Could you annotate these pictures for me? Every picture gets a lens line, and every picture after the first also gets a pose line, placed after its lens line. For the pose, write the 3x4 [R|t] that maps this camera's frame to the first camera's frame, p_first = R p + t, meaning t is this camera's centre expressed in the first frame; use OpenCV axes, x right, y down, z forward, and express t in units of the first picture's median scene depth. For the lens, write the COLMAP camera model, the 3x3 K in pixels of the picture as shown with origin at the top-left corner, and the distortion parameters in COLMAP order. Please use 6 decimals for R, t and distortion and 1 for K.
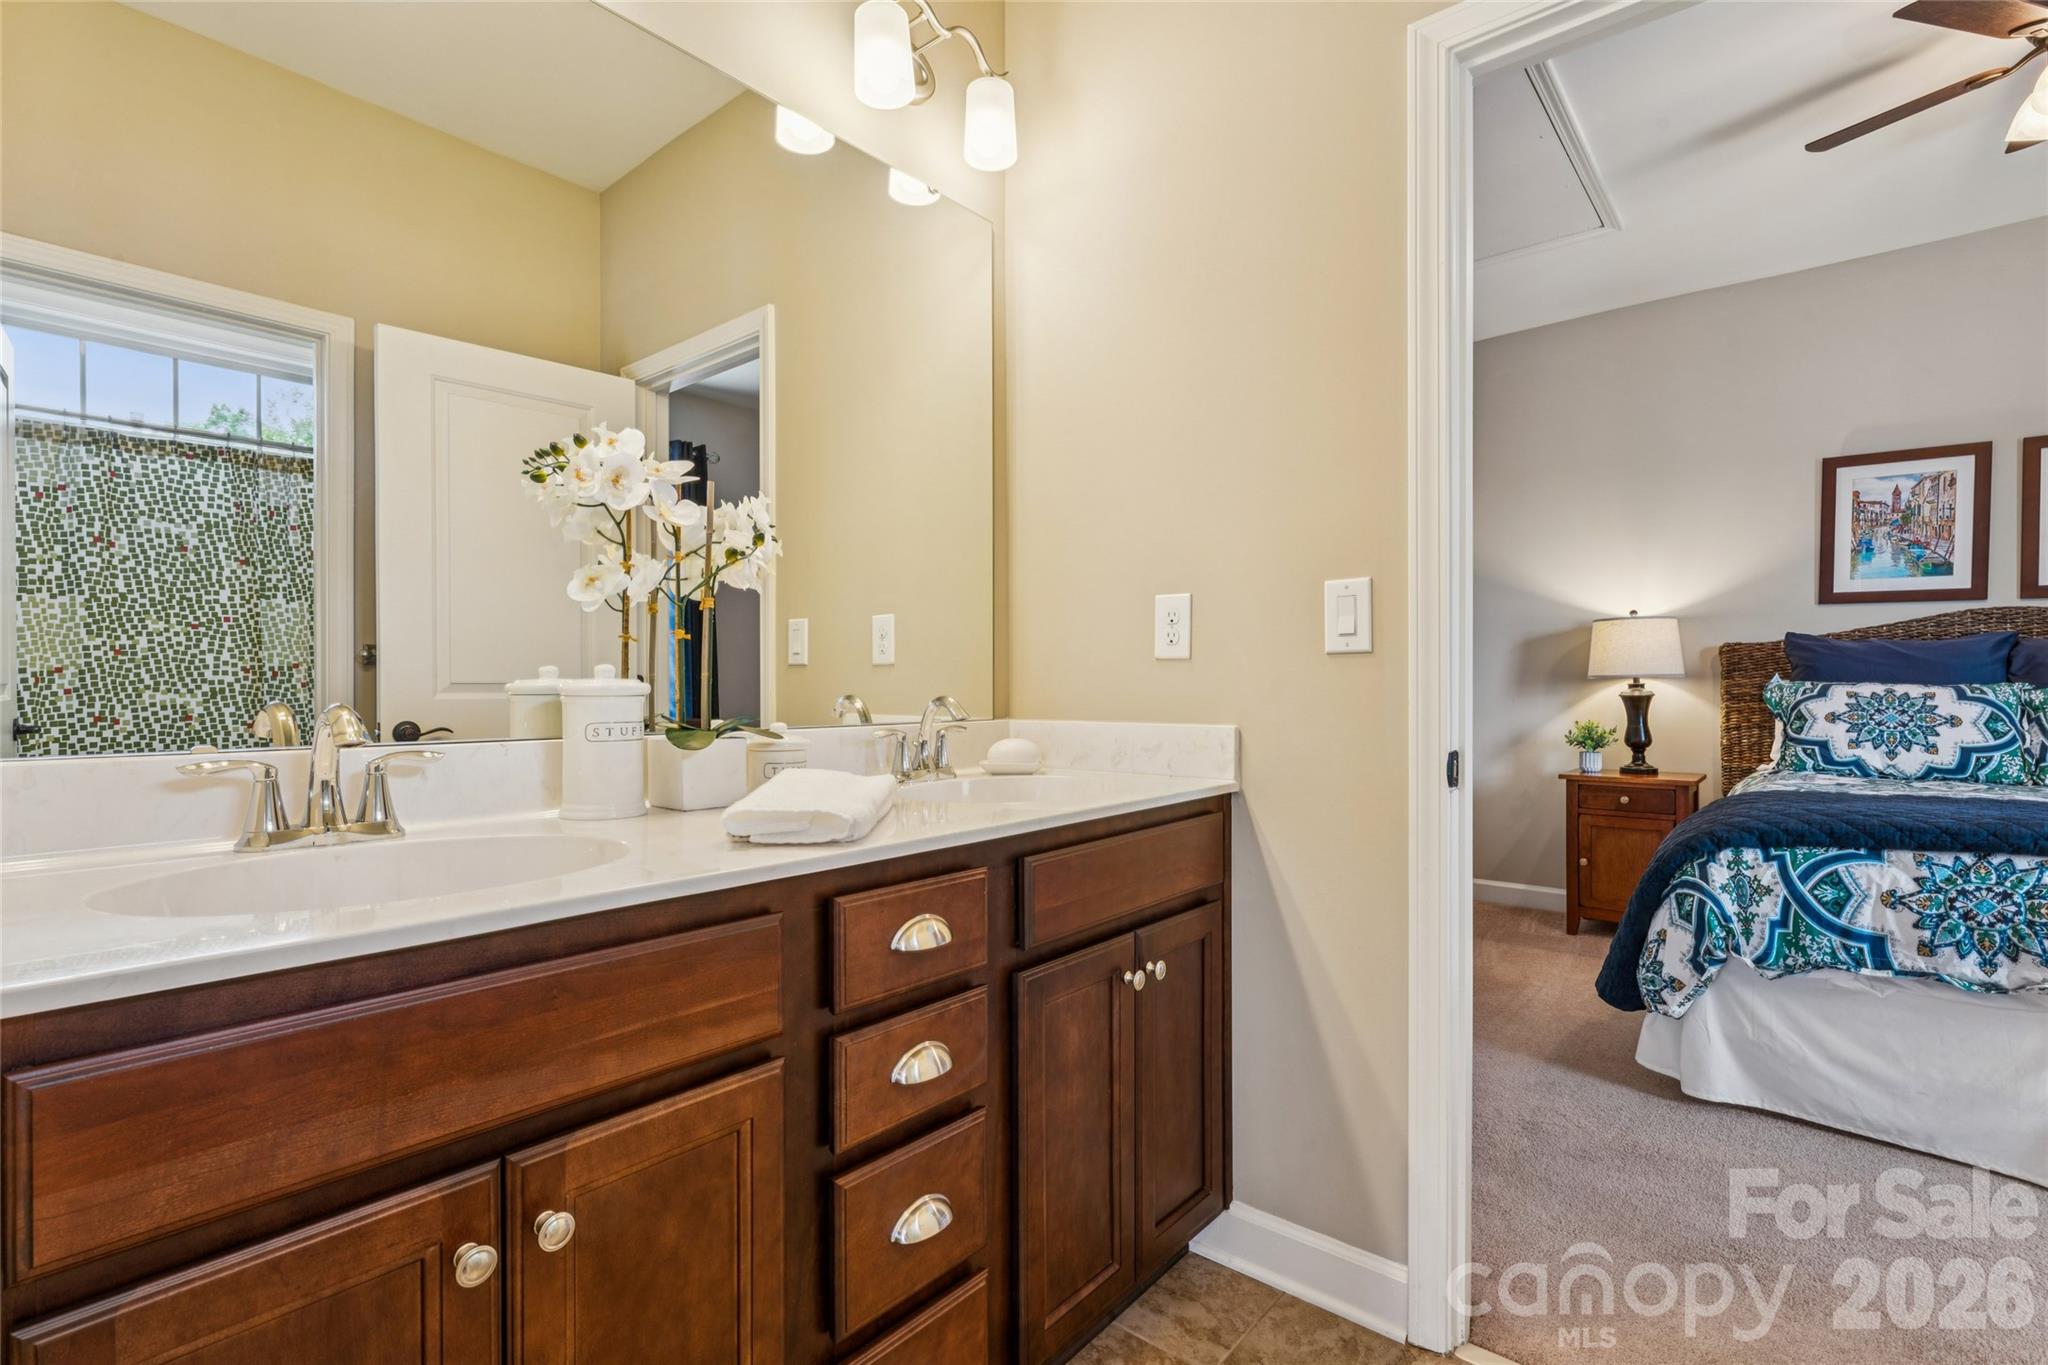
lens RADIAL K [[941.1, 0, 1040.2], [0, 941.1, 702.6], [0, 0, 1]] dist [0.000172, -0.000751]
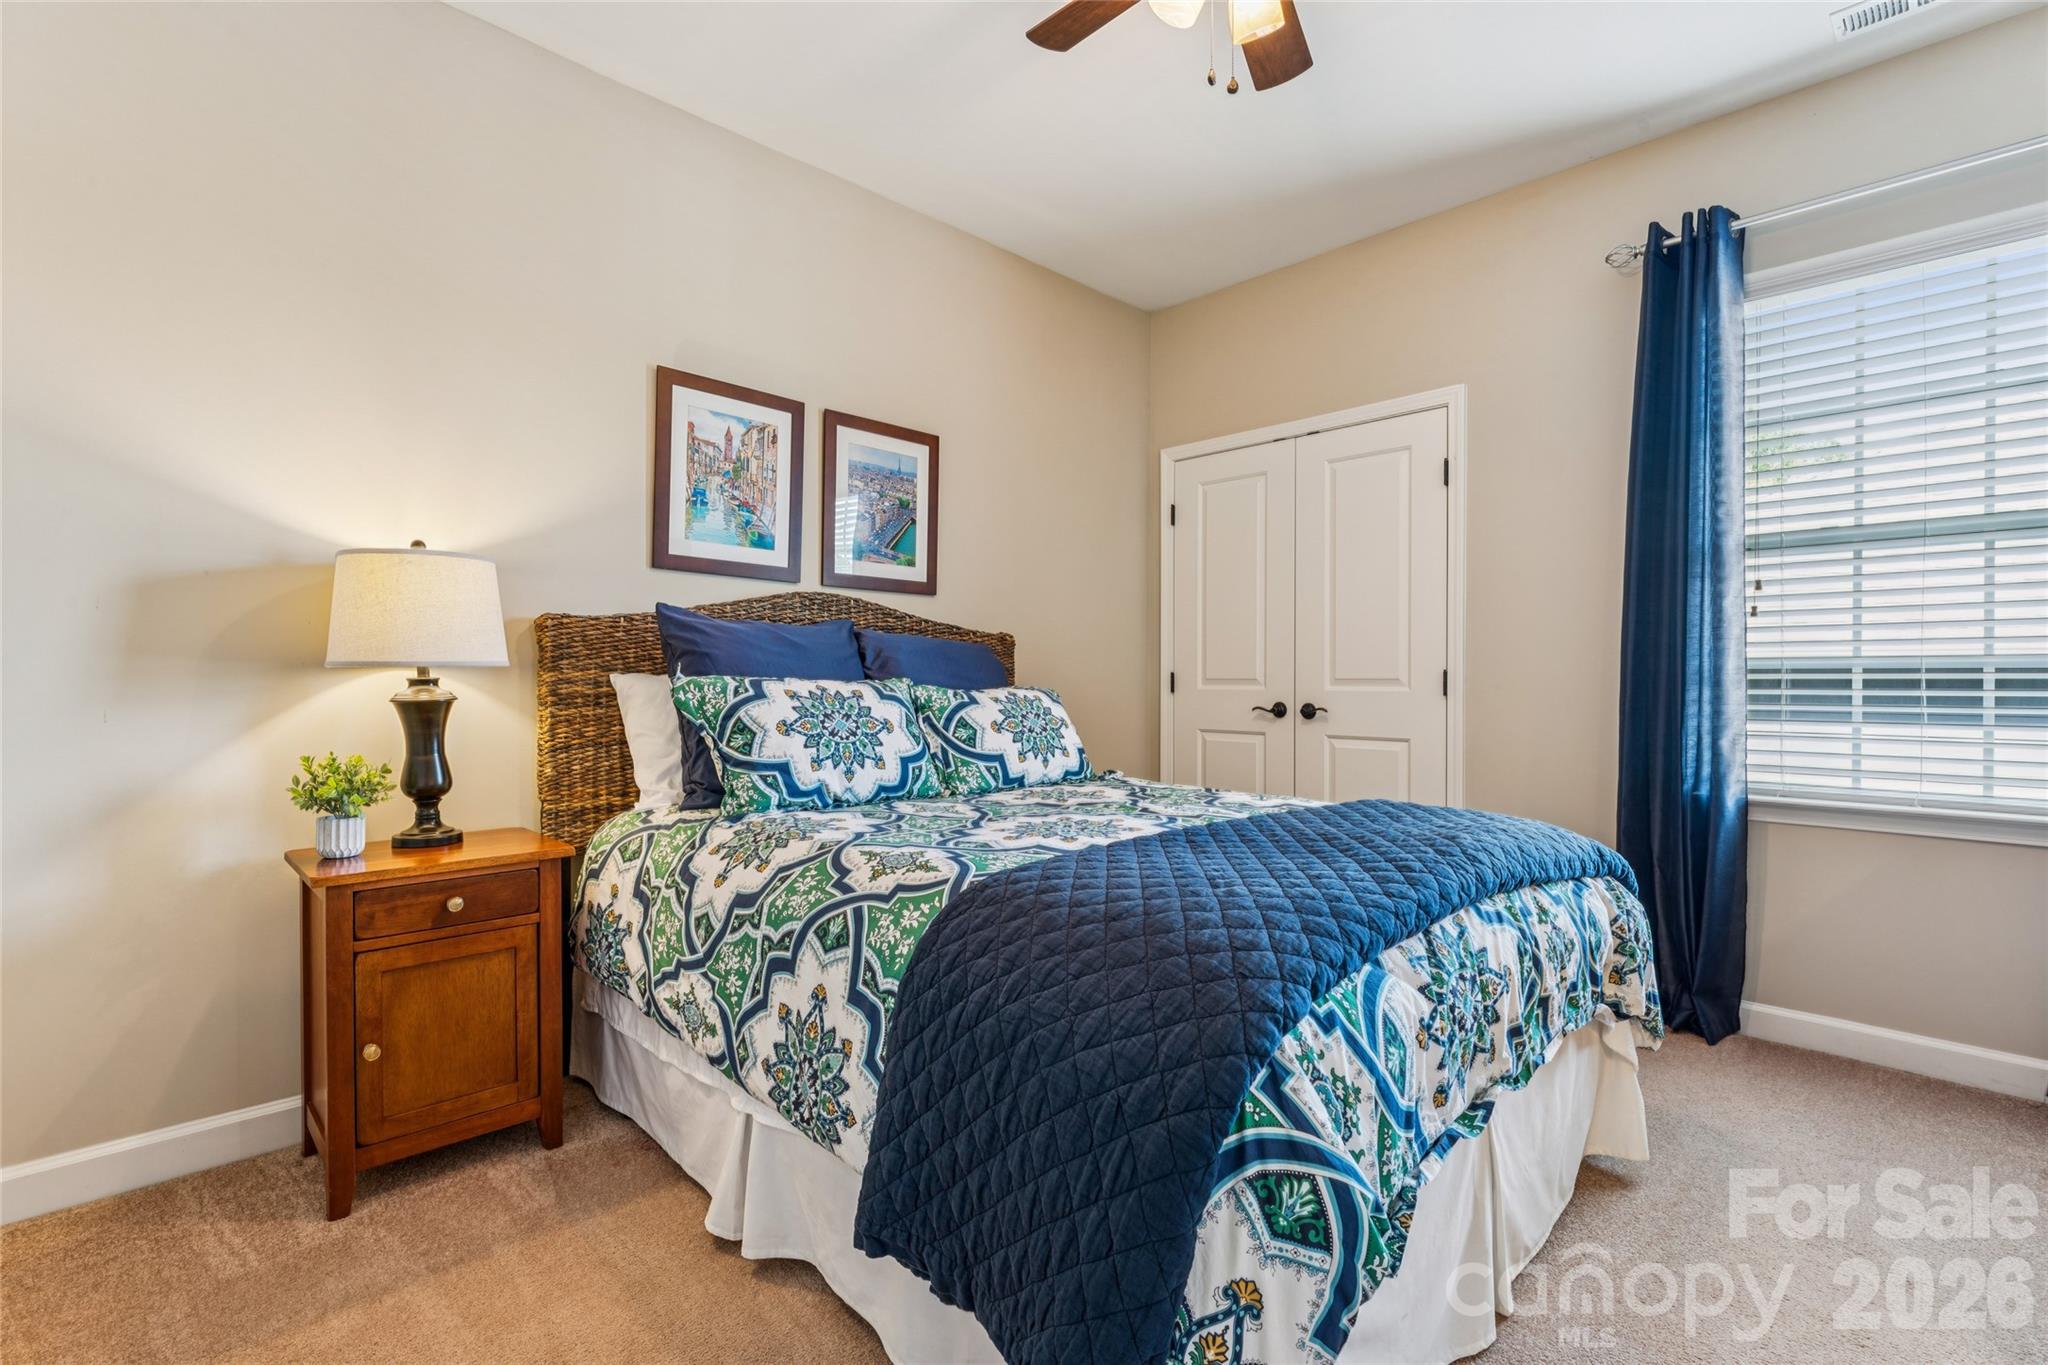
lens RADIAL K [[941.1, 0, 1037.9], [0, 941.1, 678.8], [0, 0, 1]] dist [0.000172, -0.000751]
pose [[0.109764, -0.000771, 0.993957, 0.164995], [0.016978, 0.999855, -0.001100, -0.015849], [-0.993813, 0.016996, 0.109762, 0.707357]]
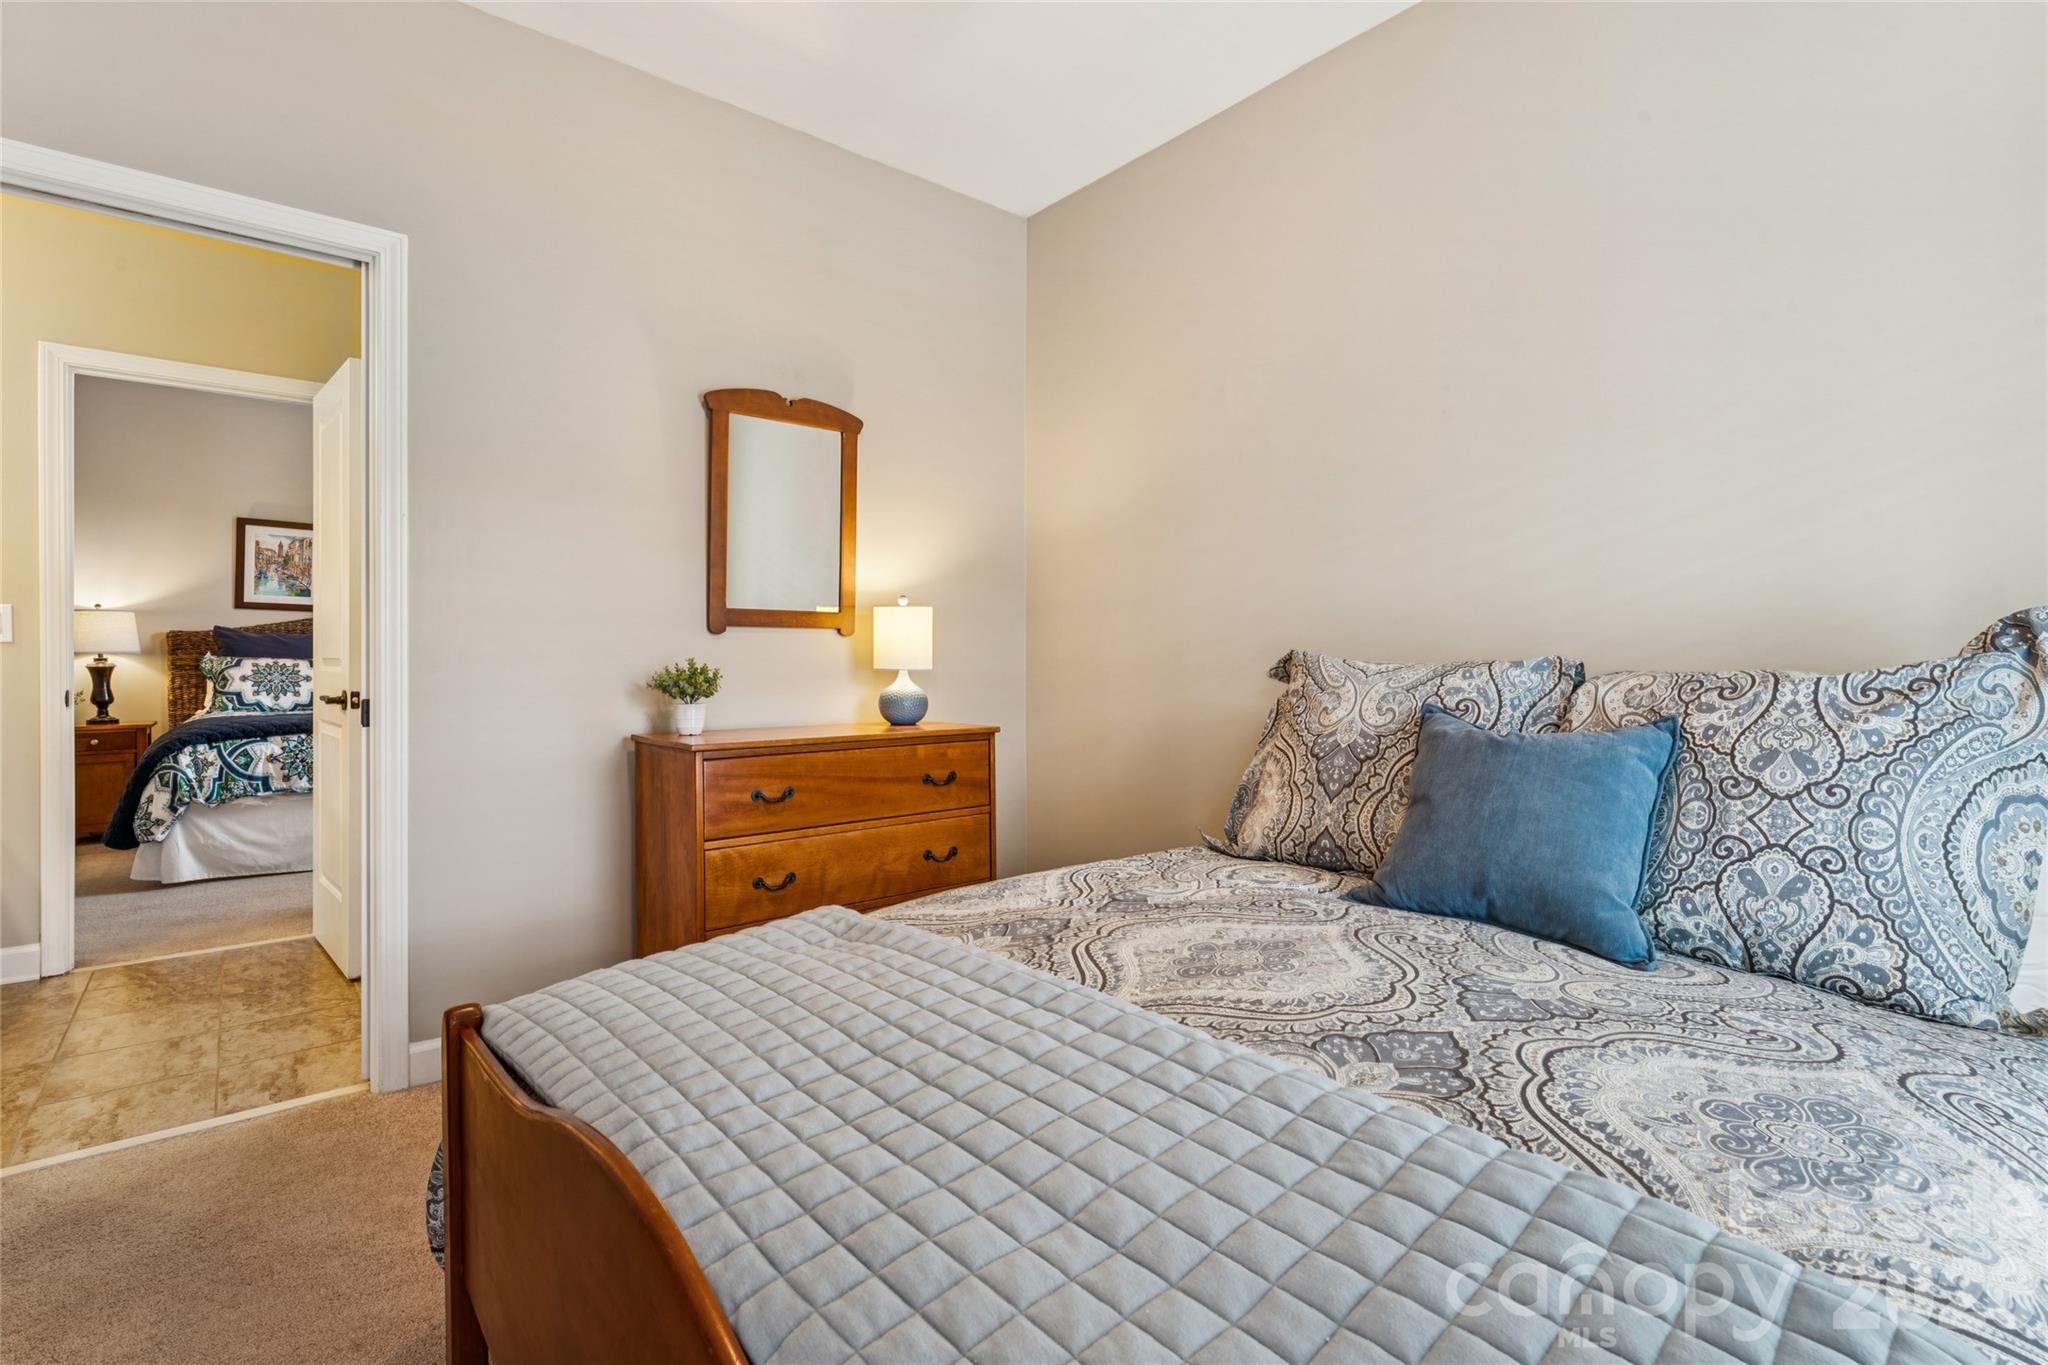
lens RADIAL K [[941.1, 0, 1016.9], [0, 941.1, 654.0], [0, 0, 1]] dist [0.000172, -0.000751]
pose [[0.181736, 0.009093, 0.983305, -0.549676], [0.014468, 0.999824, -0.011919, 0.011799], [-0.983241, 0.016393, 0.181572, -0.651882]]
